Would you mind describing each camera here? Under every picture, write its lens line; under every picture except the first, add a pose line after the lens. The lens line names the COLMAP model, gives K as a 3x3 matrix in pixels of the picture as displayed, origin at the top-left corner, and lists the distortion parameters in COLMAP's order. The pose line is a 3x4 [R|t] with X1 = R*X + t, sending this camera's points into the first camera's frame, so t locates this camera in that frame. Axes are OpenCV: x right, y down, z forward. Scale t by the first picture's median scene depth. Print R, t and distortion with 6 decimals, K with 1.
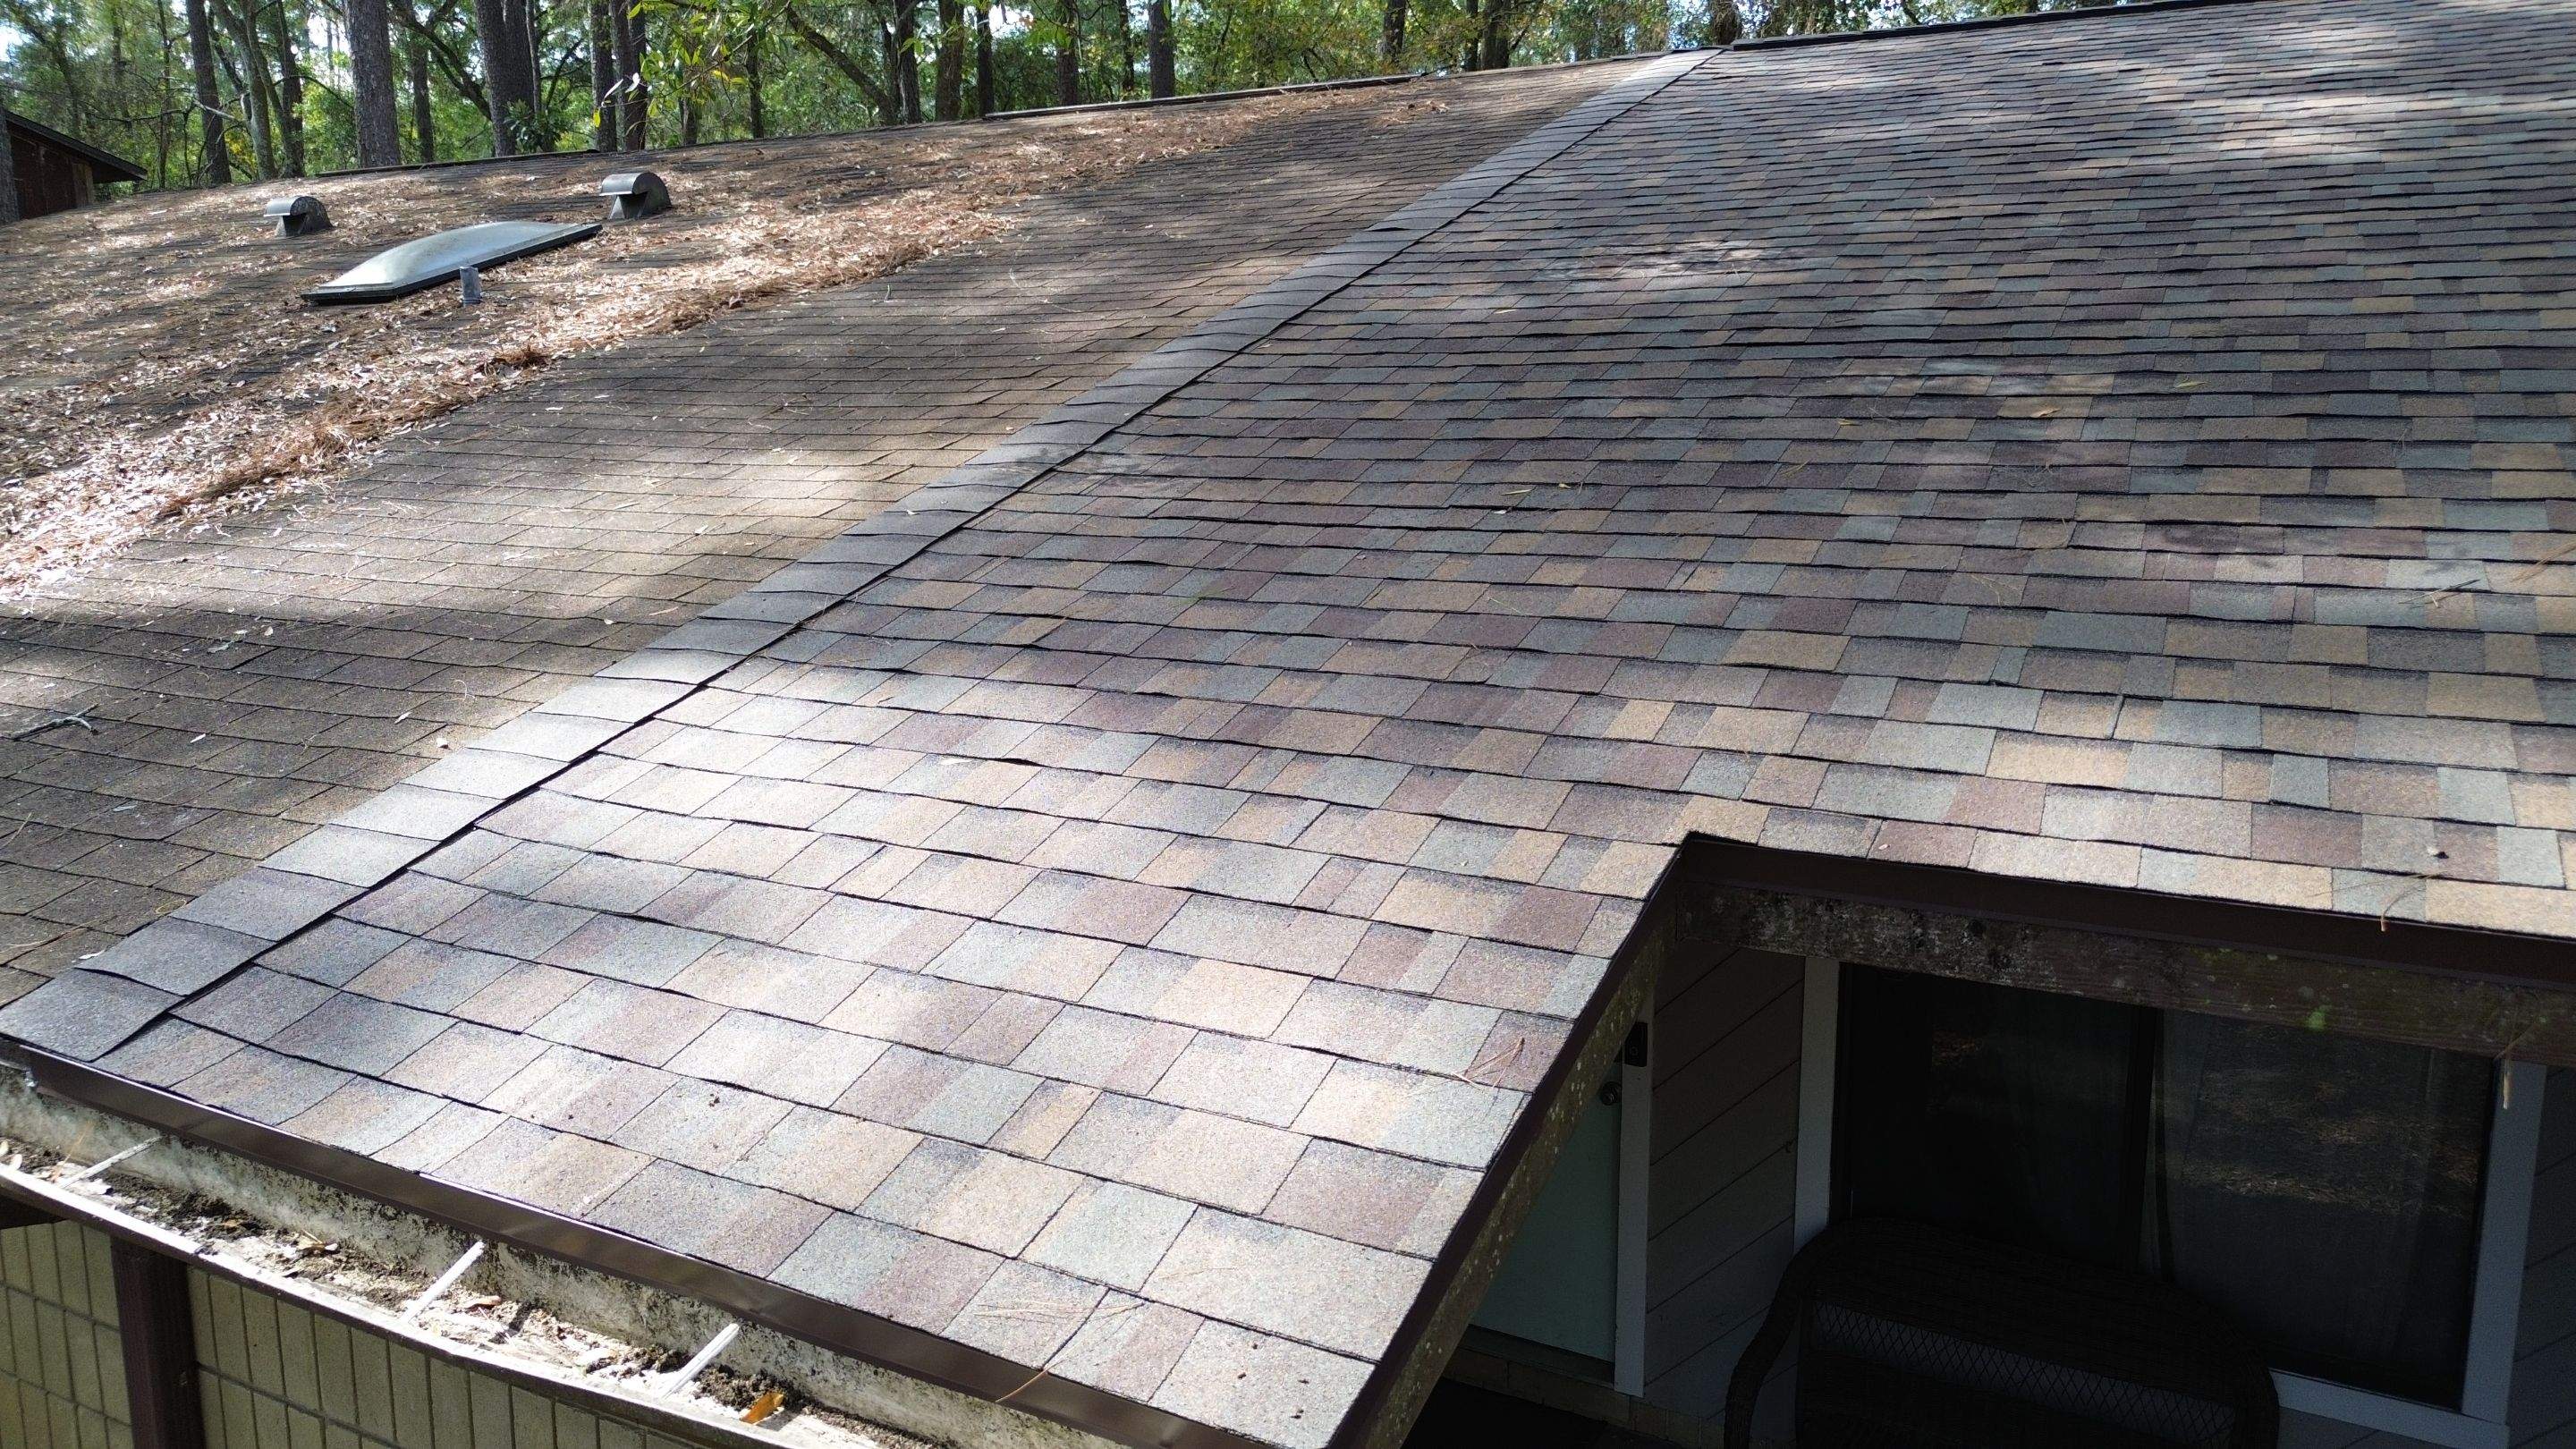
lens RADIAL K [[1784.7, 0, 1350.8], [0, 1784.7, 751.5], [0, 0, 1]] dist [0.075410, -0.067846]
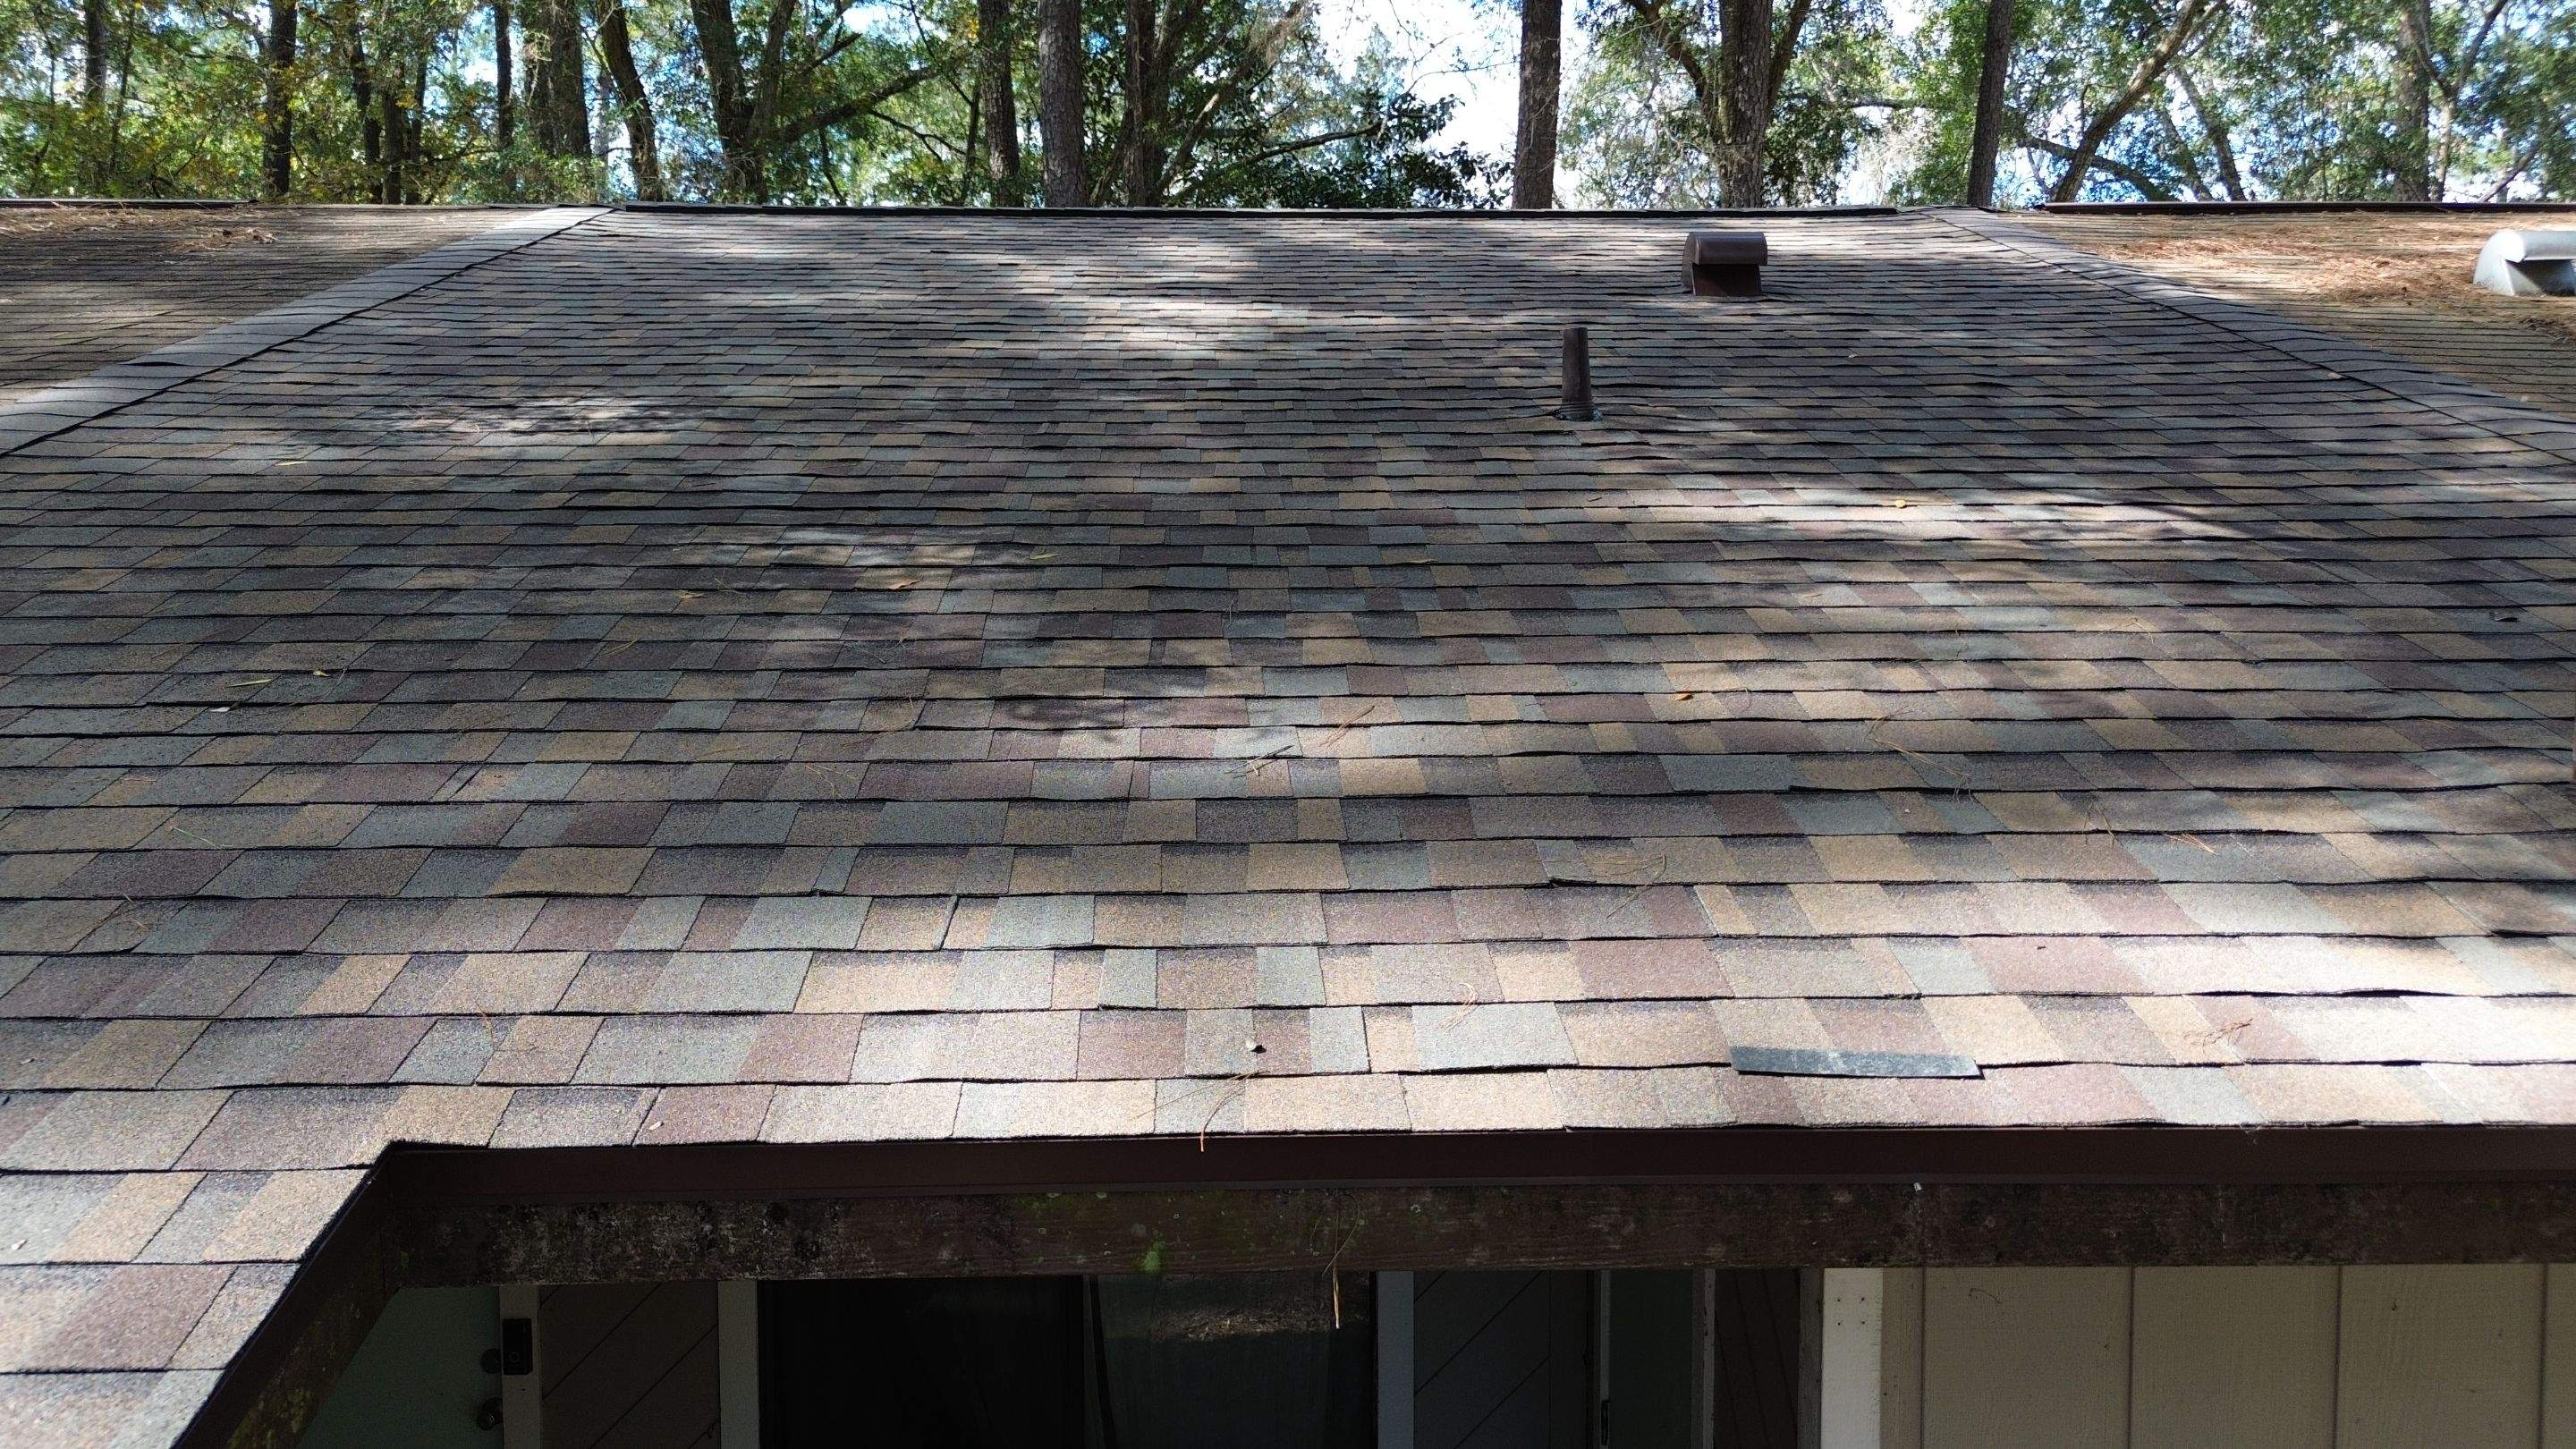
lens RADIAL K [[1840.8, 0, 1288.0], [0, 1840.8, 724.5], [0, 0, 1]] dist [0.093909, -0.088977]
pose [[0.868509, -0.043842, 0.493731, 0.087027], [0.099085, 0.991332, -0.086269, -0.013931], [-0.485670, 0.123847, 0.865325, 0.087812]]
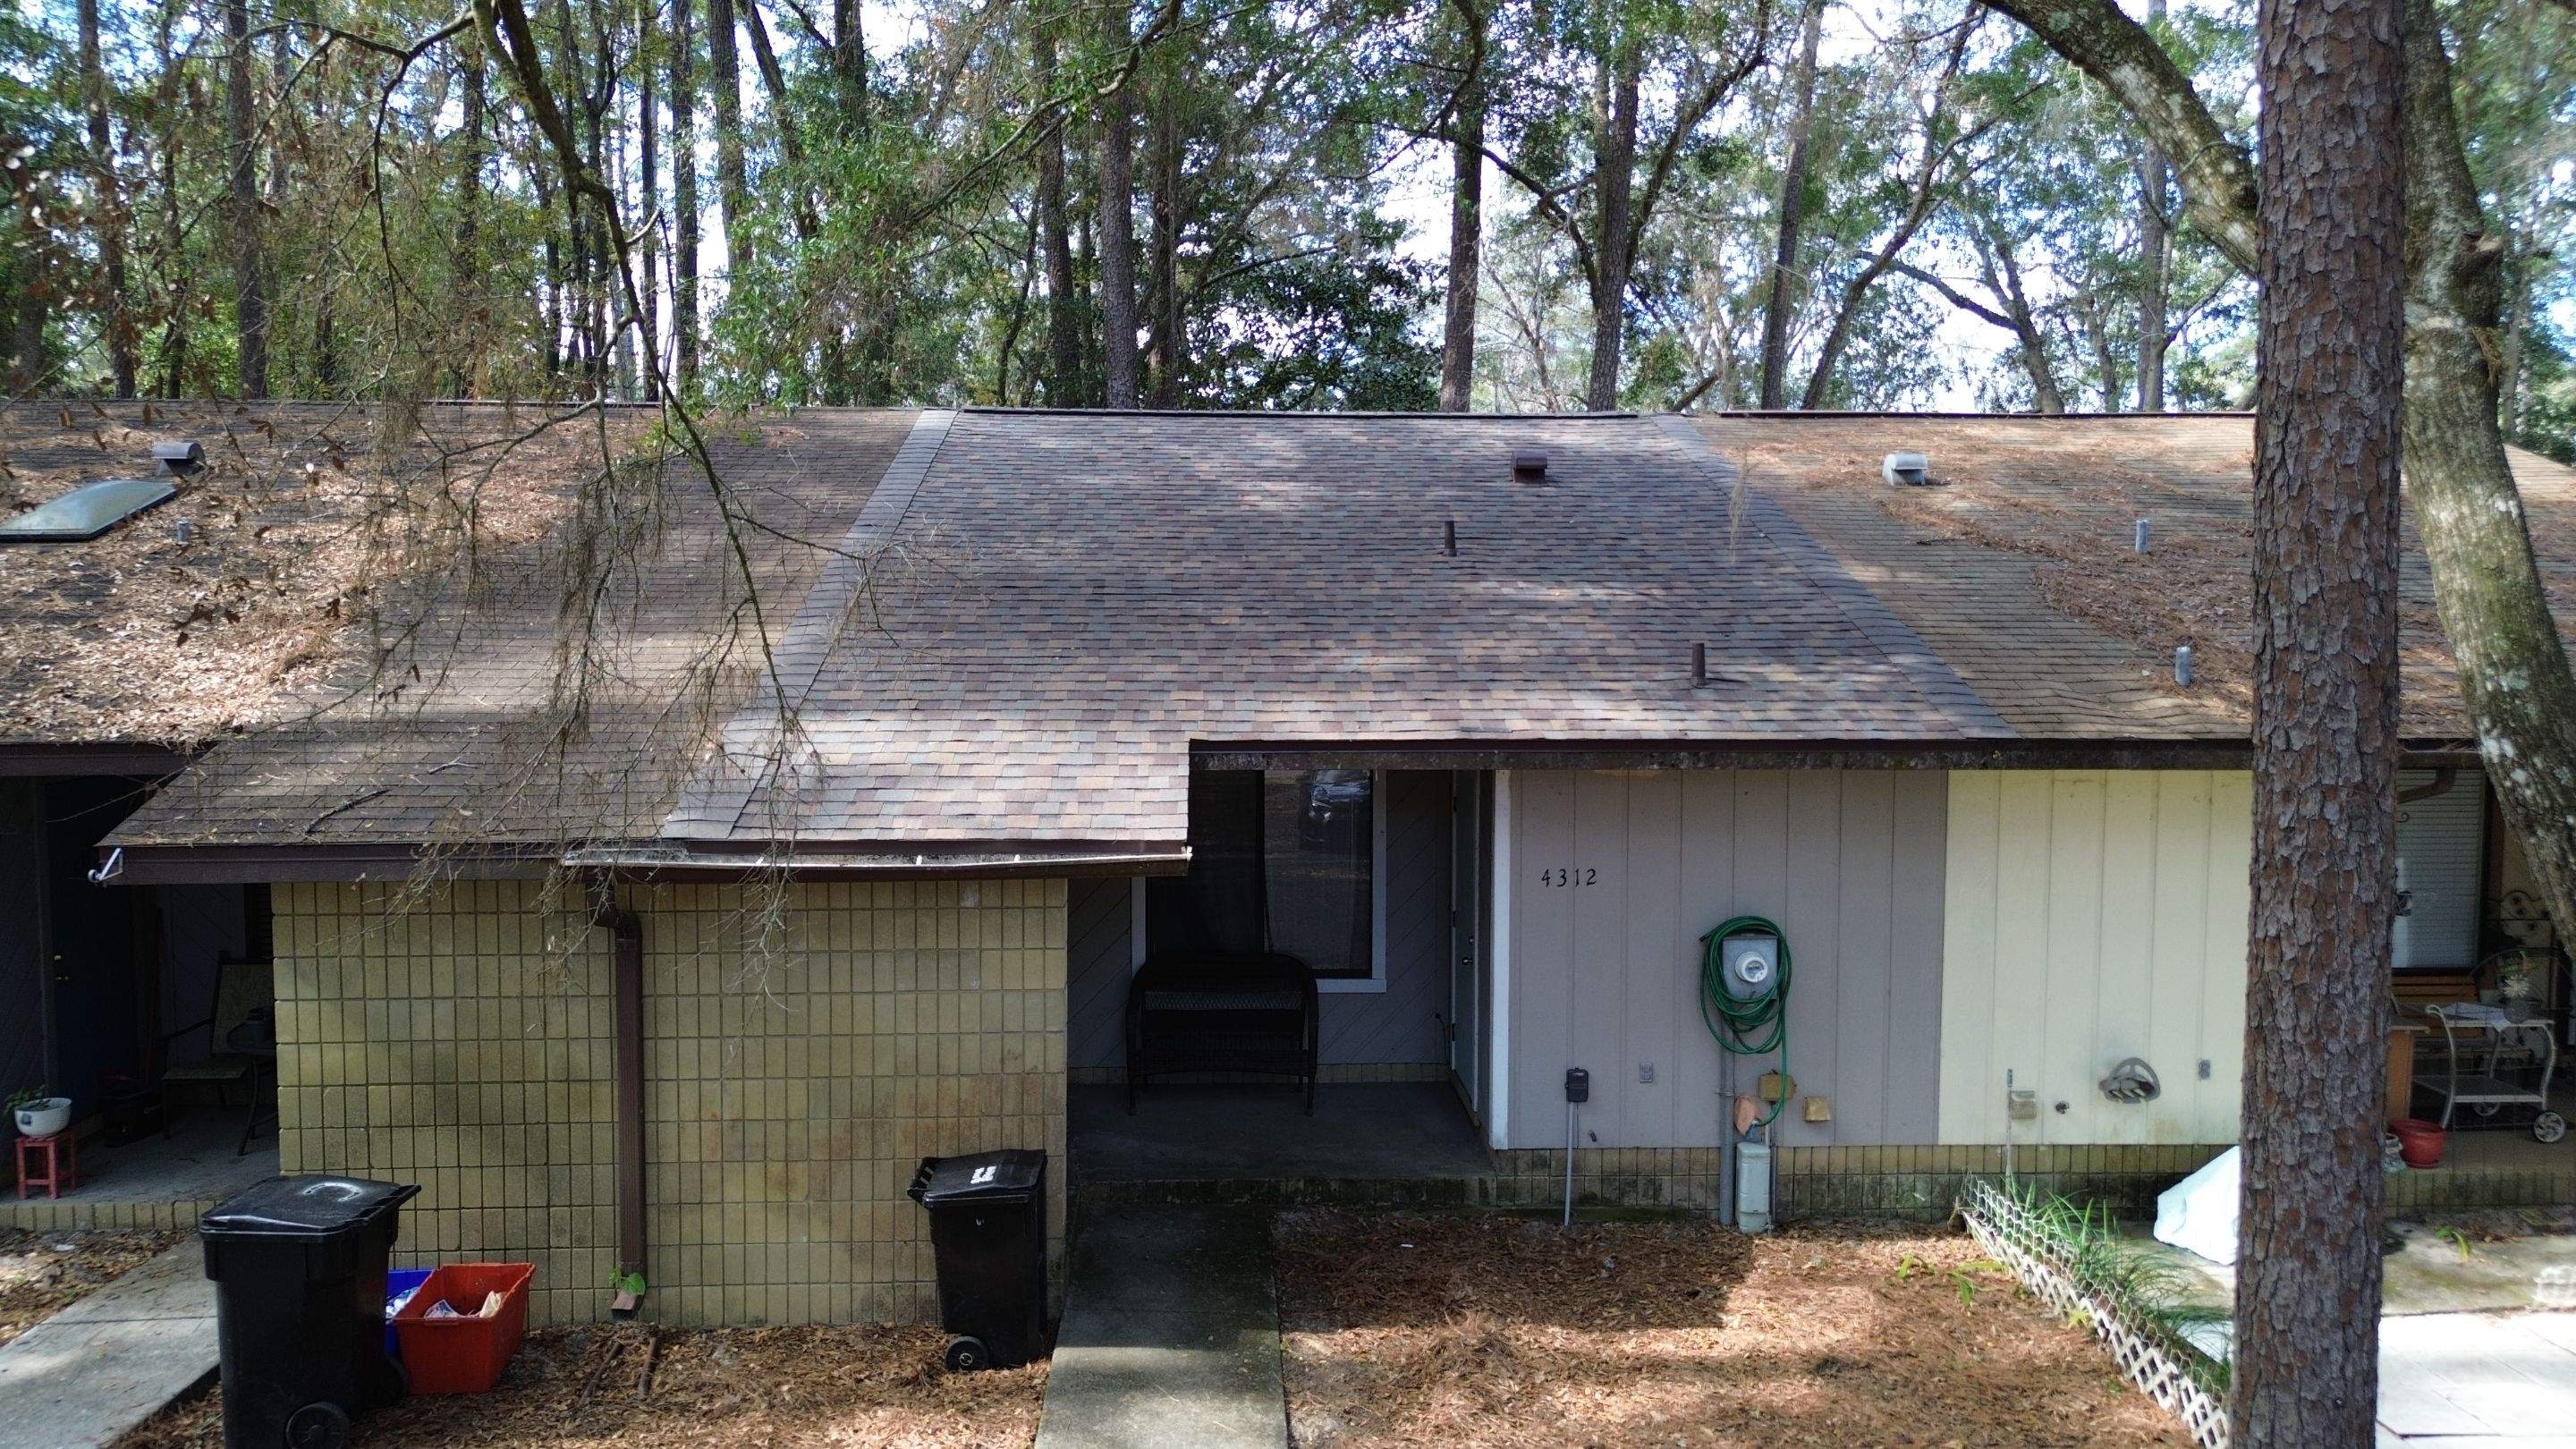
lens RADIAL K [[1840.8, 0, 1288.0], [0, 1840.8, 724.5], [0, 0, 1]] dist [0.093909, -0.088977]
pose [[0.854966, -0.038907, 0.517222, -1.015928], [0.098064, 0.991324, -0.087528, 0.234823], [-0.509329, 0.125554, 0.851364, -1.481585]]
